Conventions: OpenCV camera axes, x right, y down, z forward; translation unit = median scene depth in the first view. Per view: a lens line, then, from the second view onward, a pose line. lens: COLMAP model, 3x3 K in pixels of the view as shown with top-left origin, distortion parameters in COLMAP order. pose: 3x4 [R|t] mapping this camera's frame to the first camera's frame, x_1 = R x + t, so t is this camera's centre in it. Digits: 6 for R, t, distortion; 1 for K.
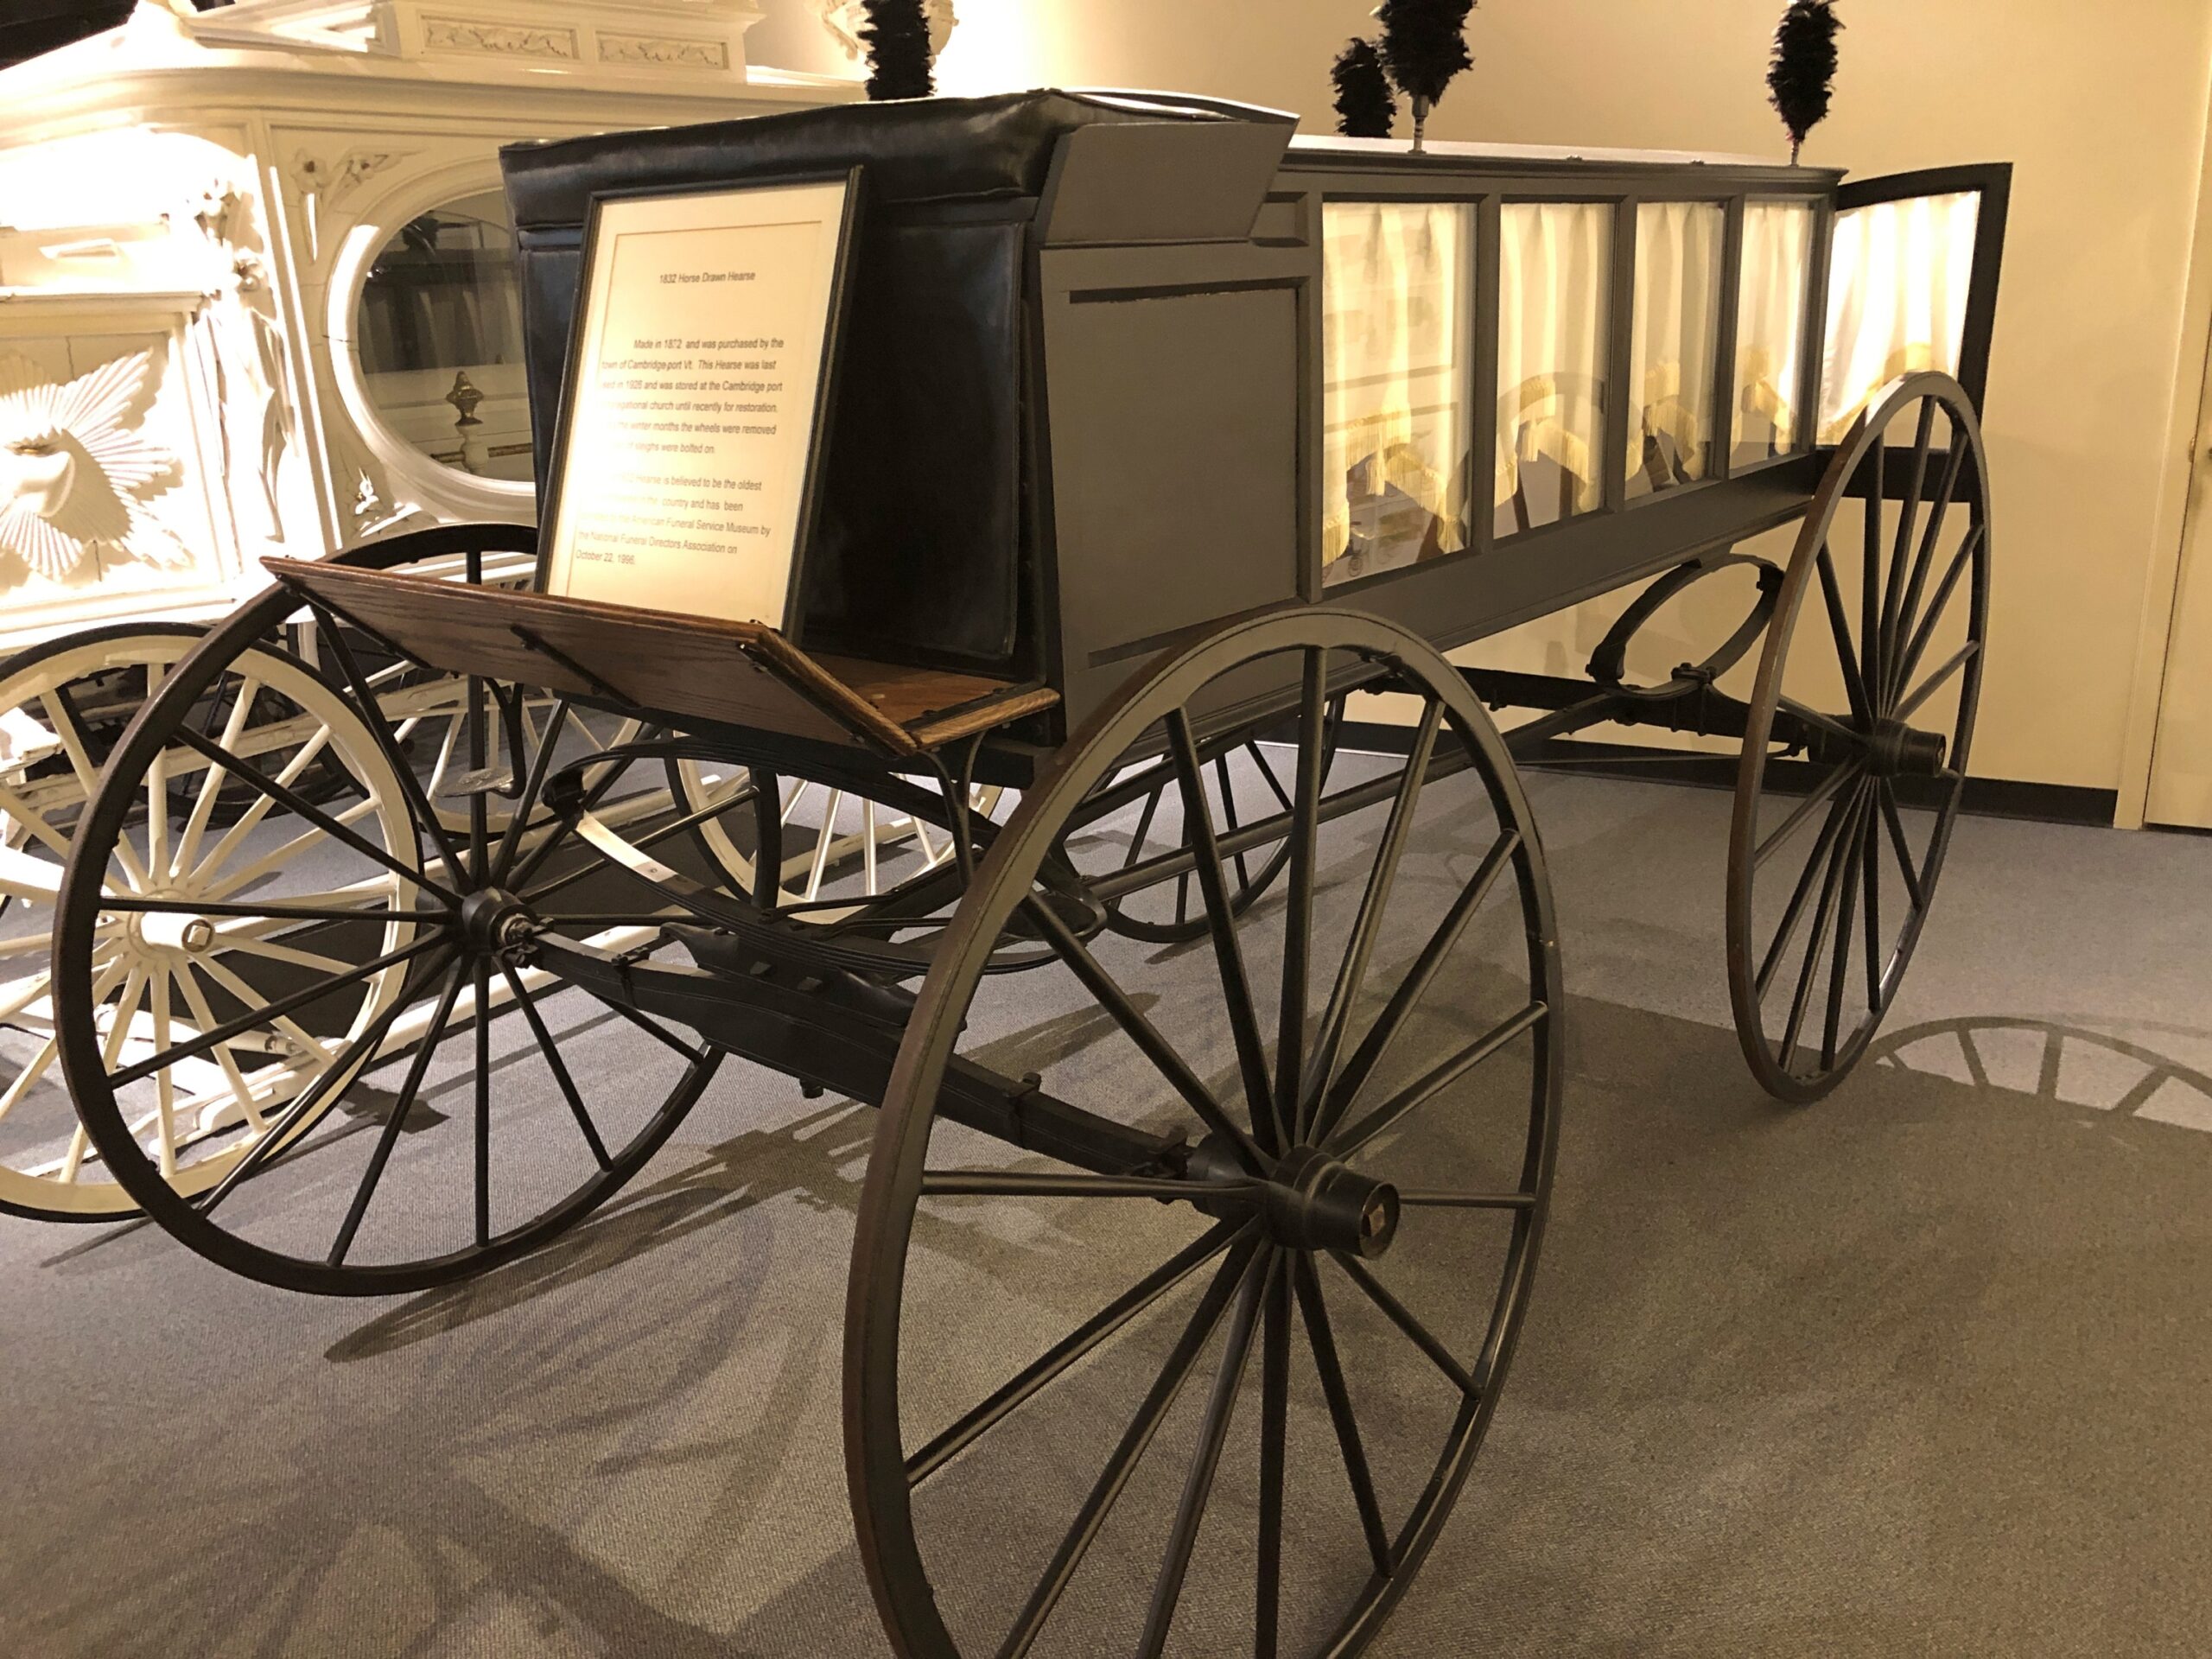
lens RADIAL K [[1825.5, 0, 1106.0], [0, 1825.5, 829.5], [0, 0, 1]] dist [0.028935, 0.003726]
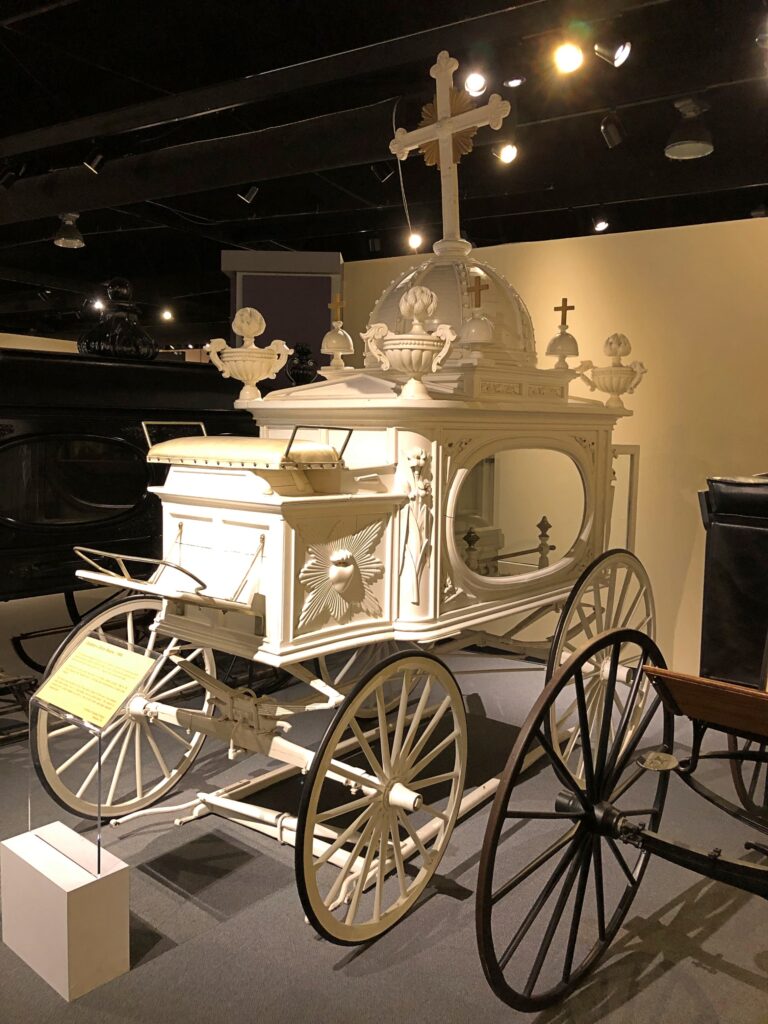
lens RADIAL K [[845.1, 0, 384.0], [0, 845.1, 512.0], [0, 0, 1]] dist [0.028935, 0.003726]
pose [[0.996134, 0.065821, -0.058171, -0.453430], [-0.075937, 0.978139, -0.193591, -0.069047], [0.044156, 0.197260, 0.979356, -0.016993]]
